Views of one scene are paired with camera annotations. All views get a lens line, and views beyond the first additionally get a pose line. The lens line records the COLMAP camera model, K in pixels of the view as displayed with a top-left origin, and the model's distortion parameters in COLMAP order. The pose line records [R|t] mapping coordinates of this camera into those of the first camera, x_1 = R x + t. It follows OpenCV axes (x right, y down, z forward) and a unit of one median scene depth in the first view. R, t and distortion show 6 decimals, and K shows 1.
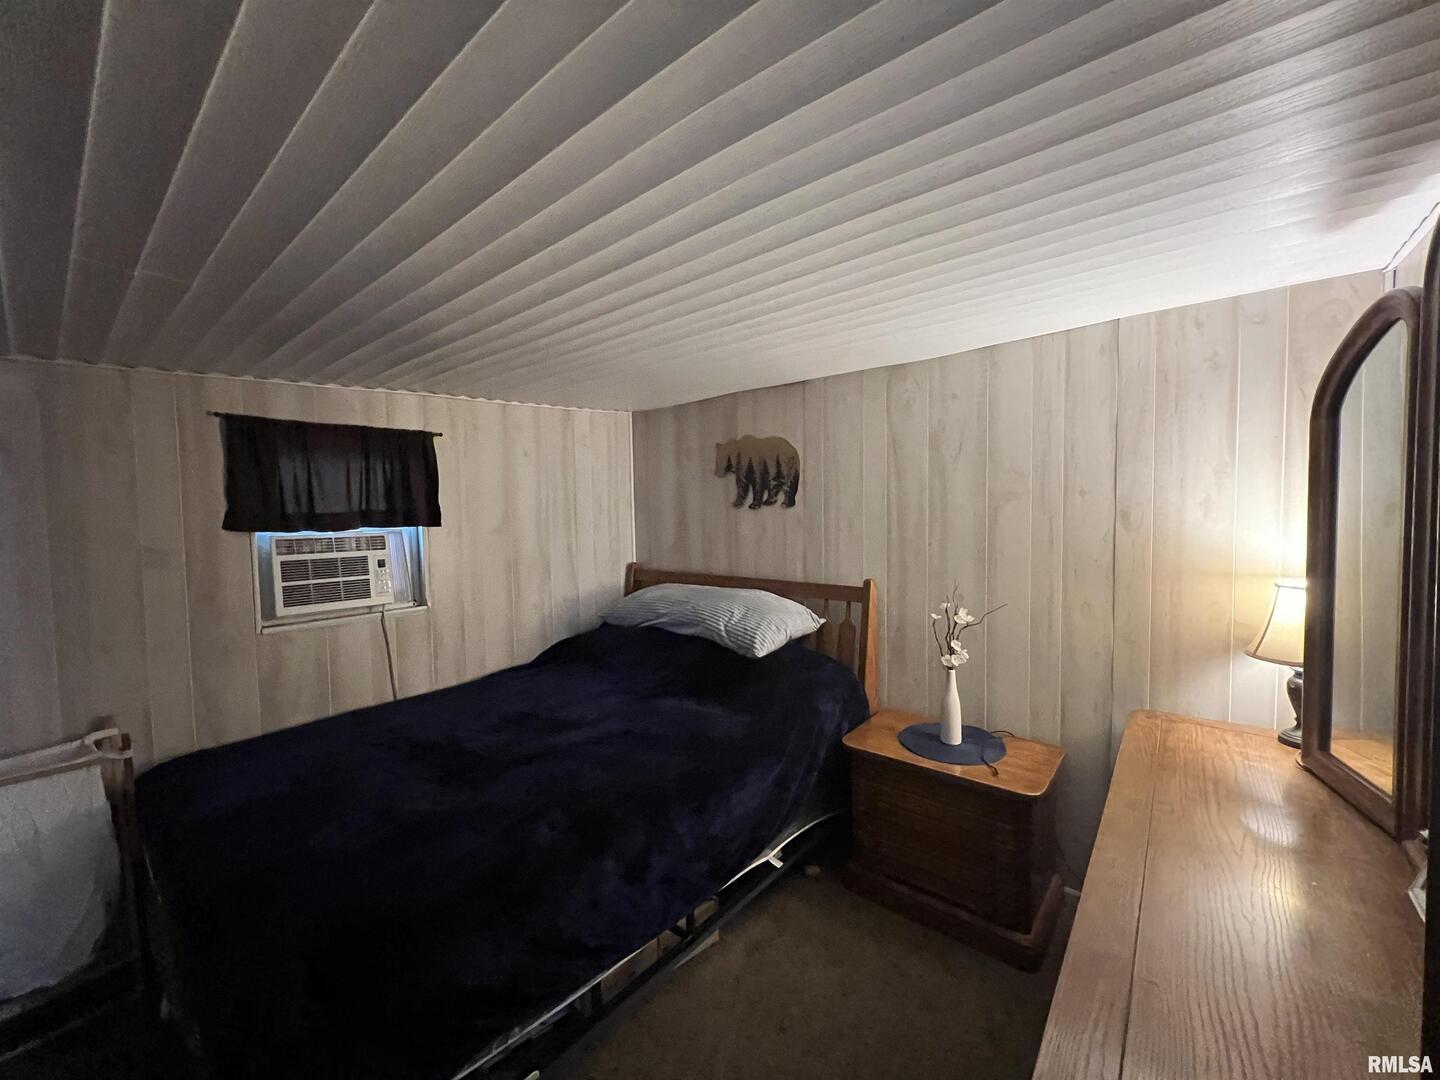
lens RADIAL K [[576.3, 0, 725.2], [0, 576.3, 544.5], [0, 0, 1]] dist [-0.001715, 0.000599]
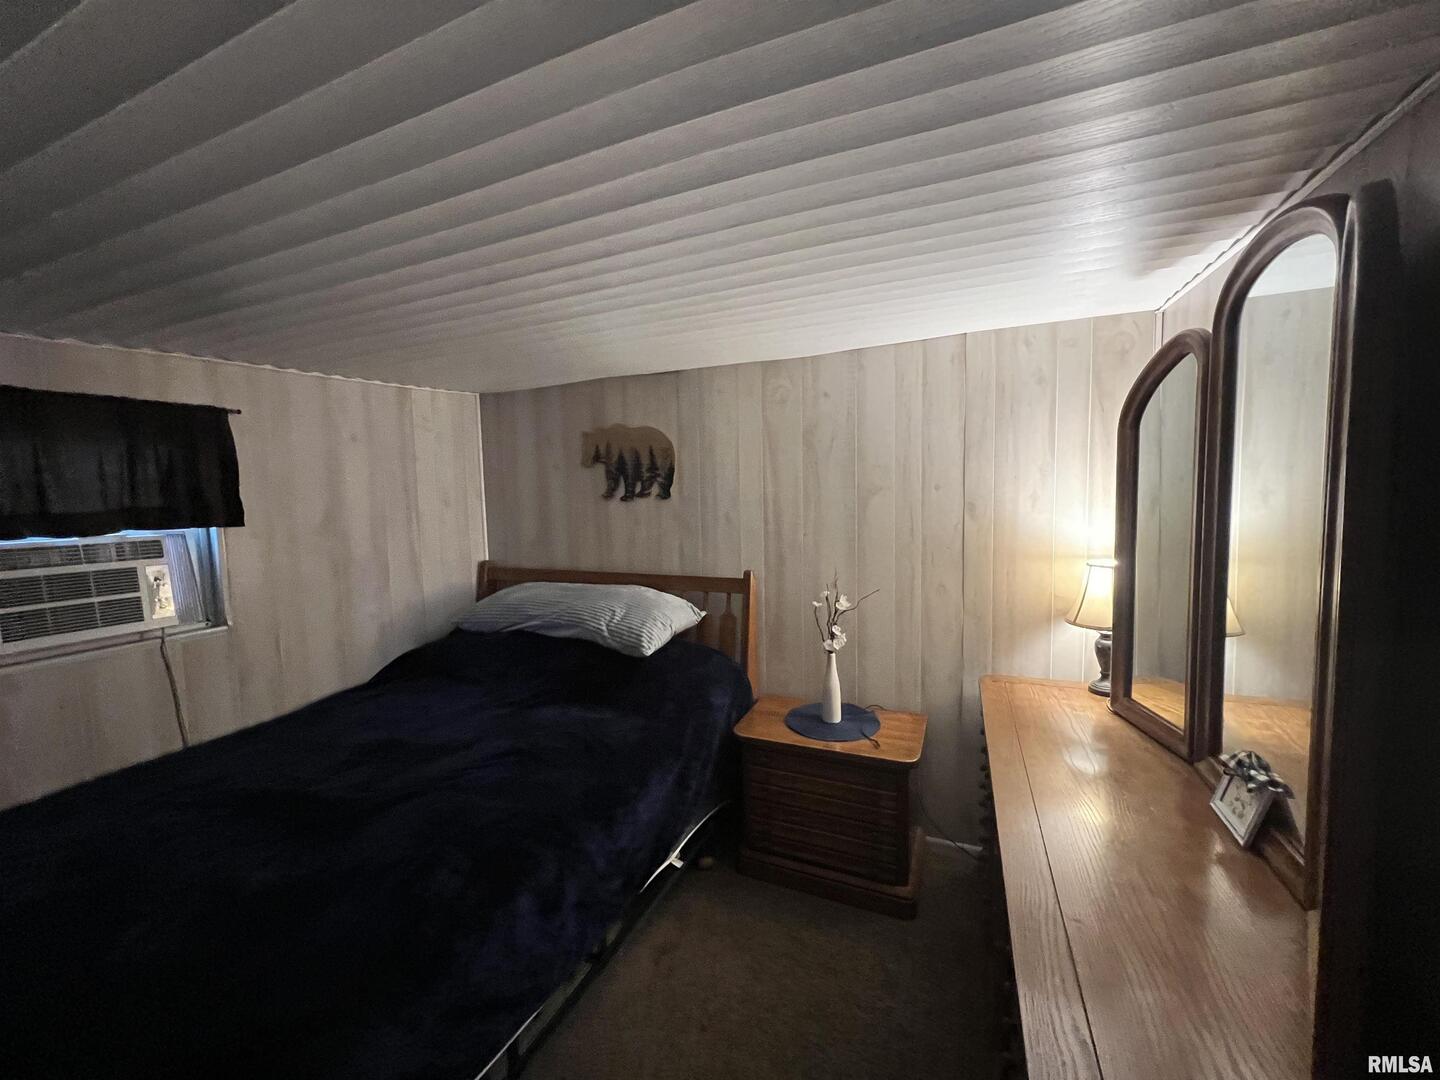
lens RADIAL K [[576.3, 0, 724.6], [0, 576.3, 545.0], [0, 0, 1]] dist [-0.001715, 0.000599]
pose [[0.958604, -0.027469, 0.283415, -0.091377], [0.021204, 0.999459, 0.025151, -0.013152], [-0.283953, -0.018100, 0.958667, 0.039147]]
